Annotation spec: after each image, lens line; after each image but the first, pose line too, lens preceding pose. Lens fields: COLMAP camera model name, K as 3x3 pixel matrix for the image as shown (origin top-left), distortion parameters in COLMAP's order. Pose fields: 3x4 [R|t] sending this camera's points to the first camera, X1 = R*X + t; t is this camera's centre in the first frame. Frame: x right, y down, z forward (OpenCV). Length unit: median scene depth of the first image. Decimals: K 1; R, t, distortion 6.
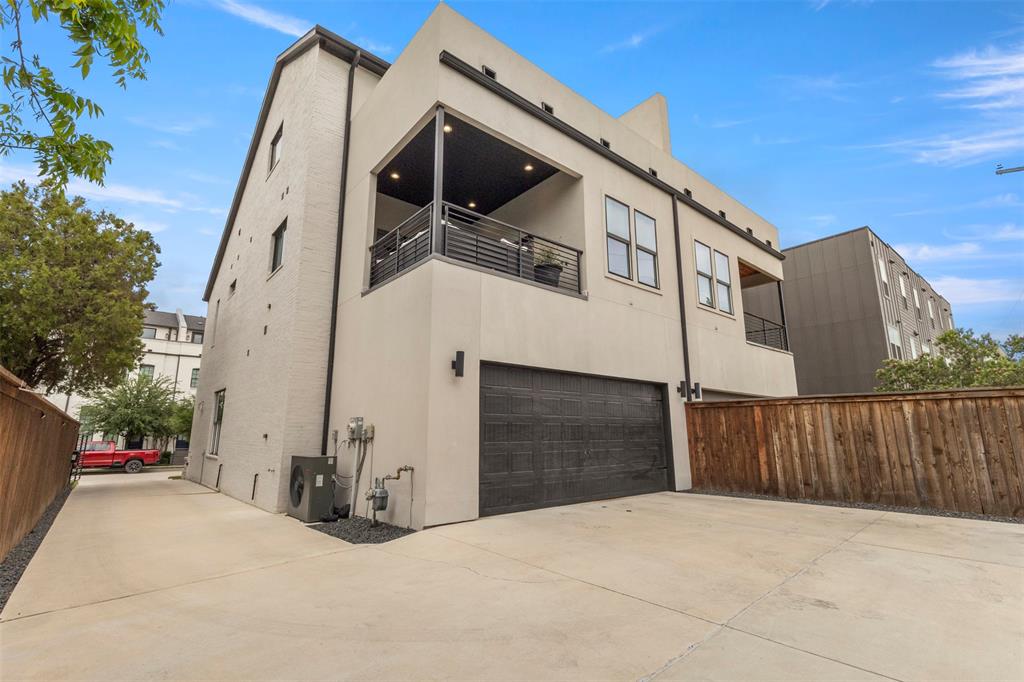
lens RADIAL K [[471.3, 0, 507.0], [0, 471.3, 344.8], [0, 0, 1]] dist [0.001422, 0.000992]
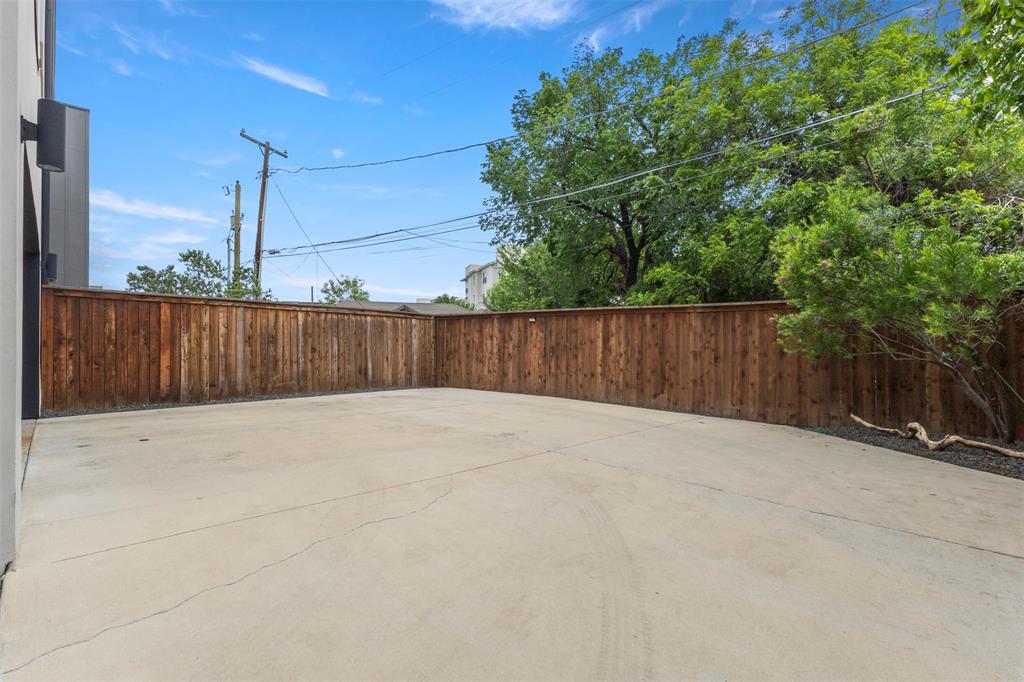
lens RADIAL K [[471.3, 0, 507.0], [0, 471.3, 344.8], [0, 0, 1]] dist [0.001422, 0.000992]
pose [[-0.069249, 0.001416, 0.997598, -0.415855], [-0.189193, 0.981832, -0.014526, 0.114465], [-0.979495, -0.189744, -0.067723, 0.503372]]
